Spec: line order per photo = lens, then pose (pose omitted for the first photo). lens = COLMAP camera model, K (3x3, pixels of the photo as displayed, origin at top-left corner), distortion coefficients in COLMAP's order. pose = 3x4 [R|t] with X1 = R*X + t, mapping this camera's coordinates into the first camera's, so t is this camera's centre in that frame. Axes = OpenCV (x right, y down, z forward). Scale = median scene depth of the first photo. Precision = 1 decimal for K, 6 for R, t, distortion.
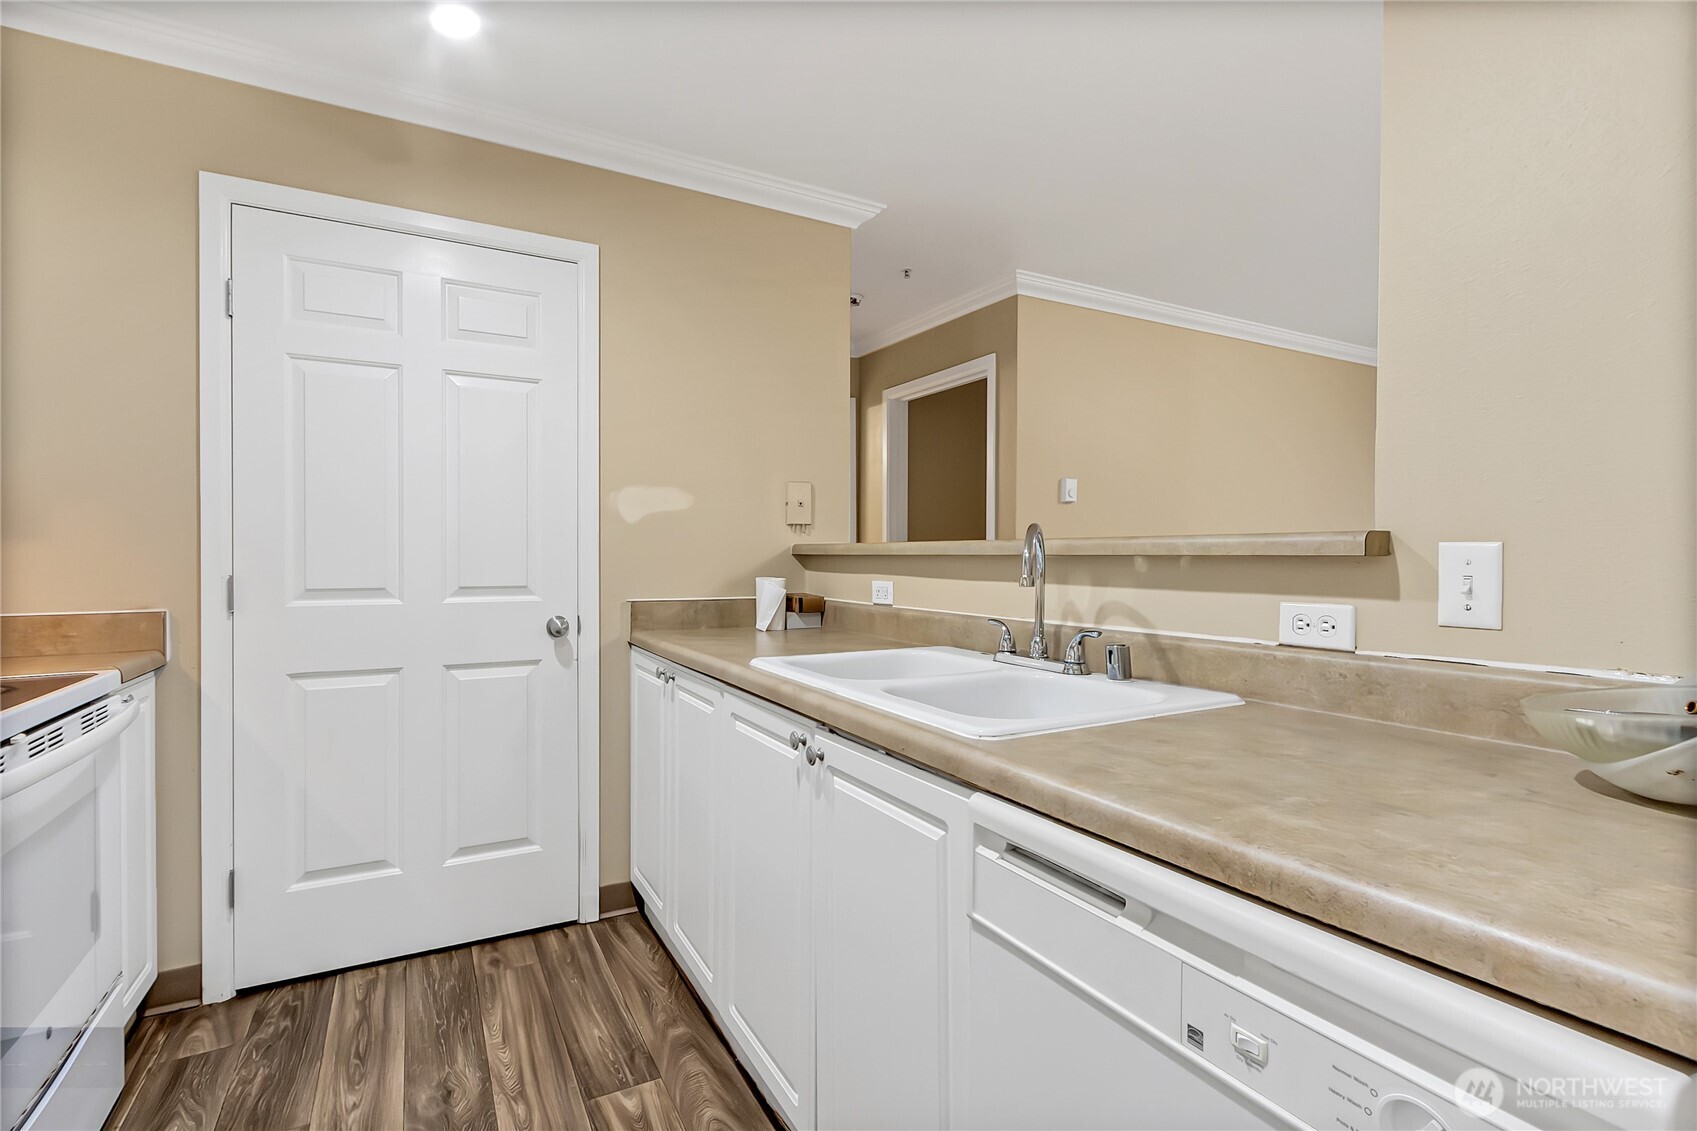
lens RADIAL K [[776.9, 0, 831.2], [0, 776.9, 565.2], [0, 0, 1]] dist [0.000814, -0.000081]
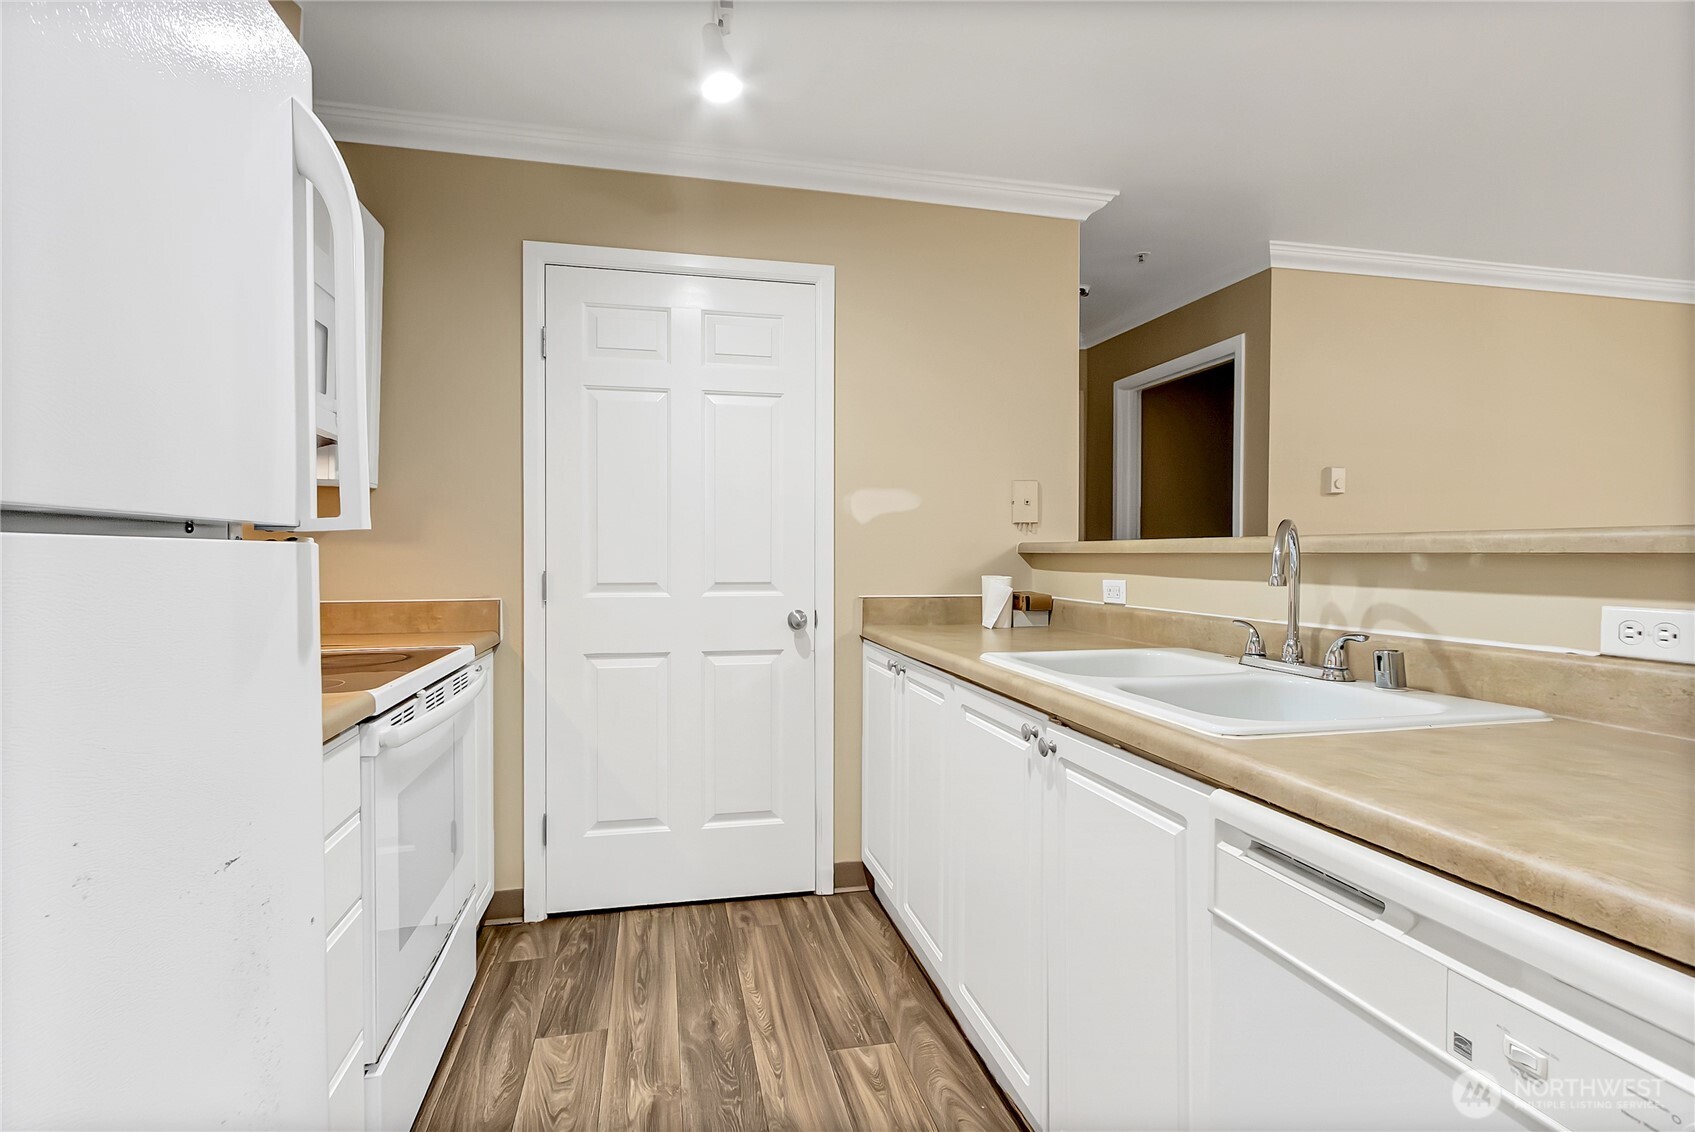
lens RADIAL K [[784.3, 0, 827.3], [0, 784.3, 562.0], [0, 0, 1]] dist [0.003723, -0.001769]
pose [[0.960706, 0.001259, -0.277564, -0.009896], [-0.001975, 0.999995, -0.002299, 0.001117], [0.277560, 0.002757, 0.960704, -0.066764]]
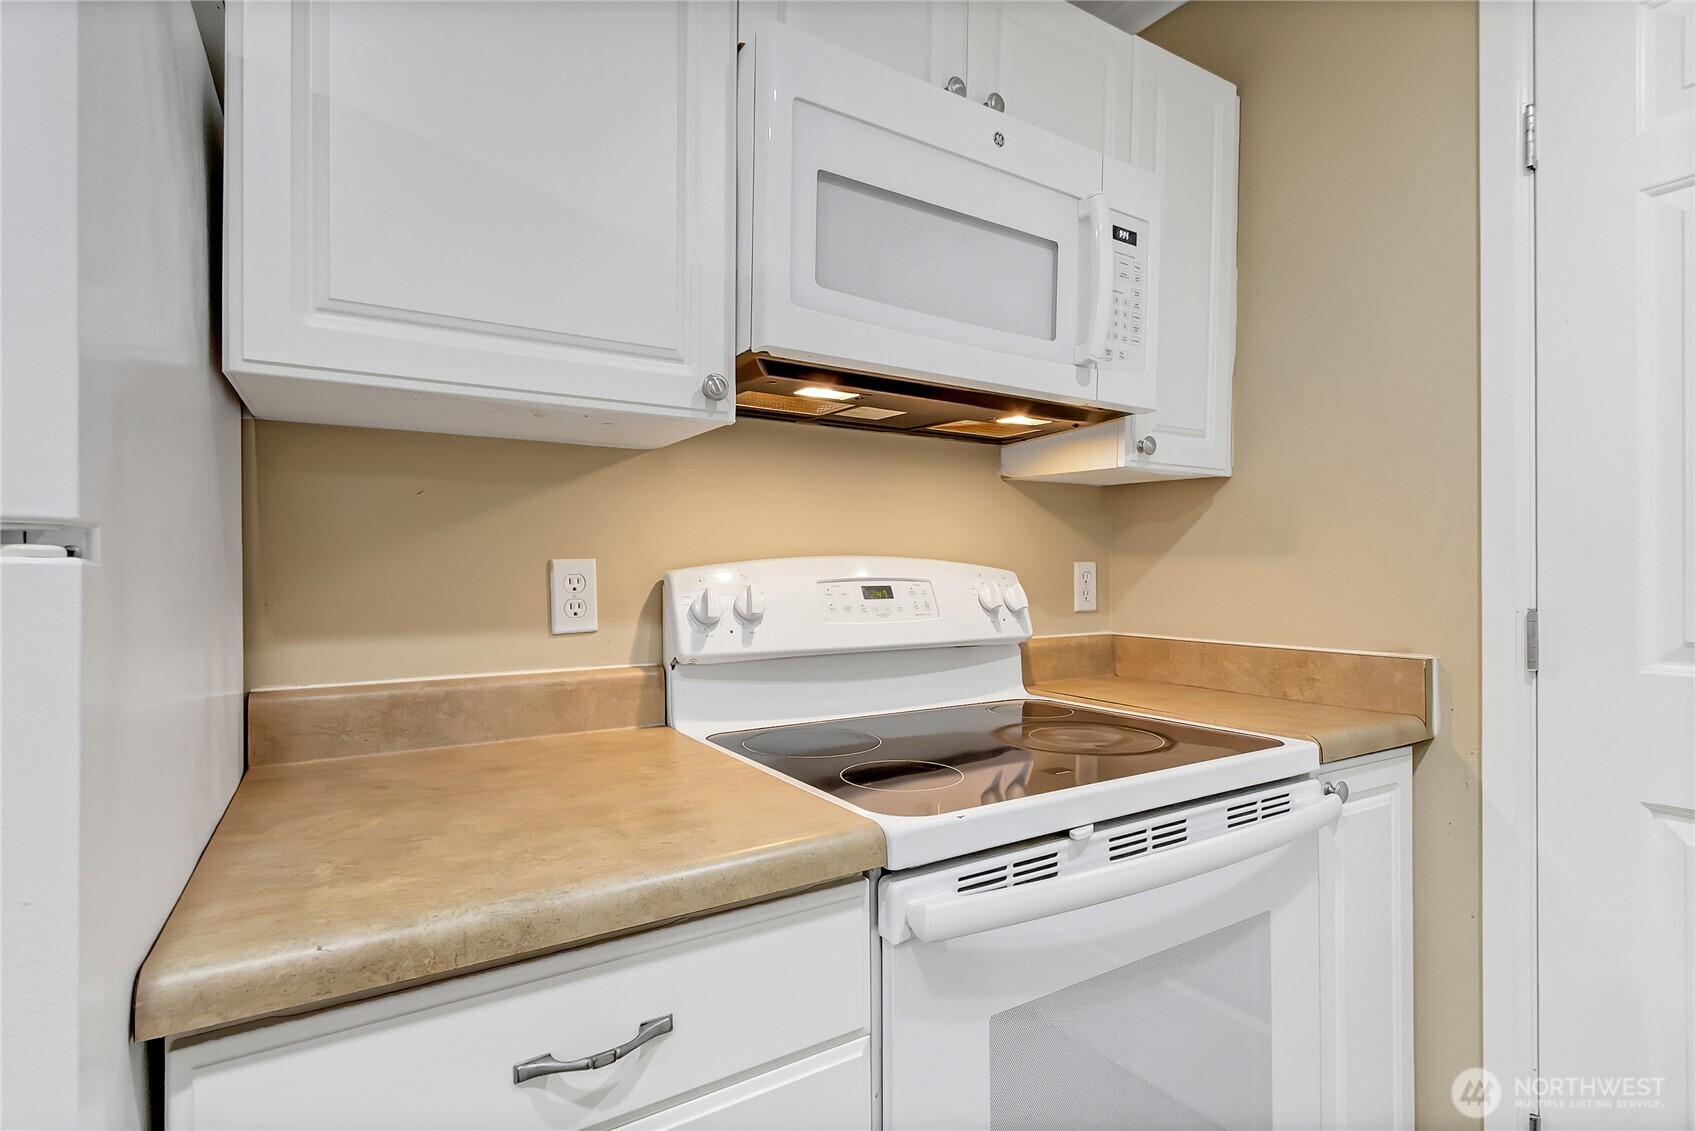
lens RADIAL K [[784.3, 0, 827.3], [0, 784.3, 561.5], [0, 0, 1]] dist [0.003723, -0.001769]
pose [[0.045515, -0.017475, -0.998811, -0.248410], [-0.013295, 0.999748, -0.018097, -0.006013], [0.998875, 0.014103, 0.045271, 0.542289]]
